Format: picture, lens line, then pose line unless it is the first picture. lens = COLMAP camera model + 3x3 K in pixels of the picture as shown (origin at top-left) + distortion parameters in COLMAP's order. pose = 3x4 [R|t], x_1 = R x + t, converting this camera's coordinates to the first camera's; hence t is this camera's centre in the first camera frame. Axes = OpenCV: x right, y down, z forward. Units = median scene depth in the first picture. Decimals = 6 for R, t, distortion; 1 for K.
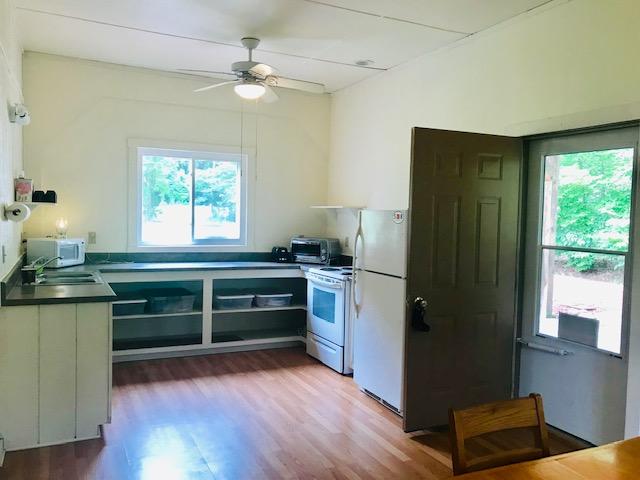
lens RADIAL K [[533.7, 0, 320.0], [0, 533.7, 240.0], [0, 0, 1]] dist [-0.000891, 0.001082]
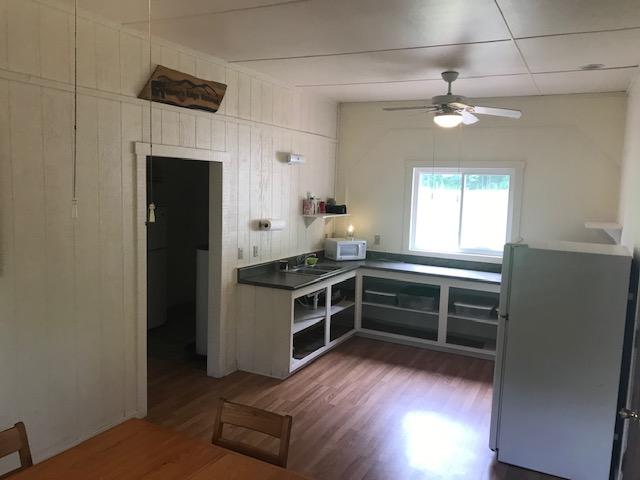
lens RADIAL K [[522.7, 0, 320.0], [0, 522.7, 240.0], [0, 0, 1]] dist [0.000356, -0.001489]
pose [[0.587747, 0.086402, -0.804418, 0.527455], [-0.058491, 0.996217, 0.064267, -0.079918], [0.806928, 0.009278, 0.590577, 0.143353]]
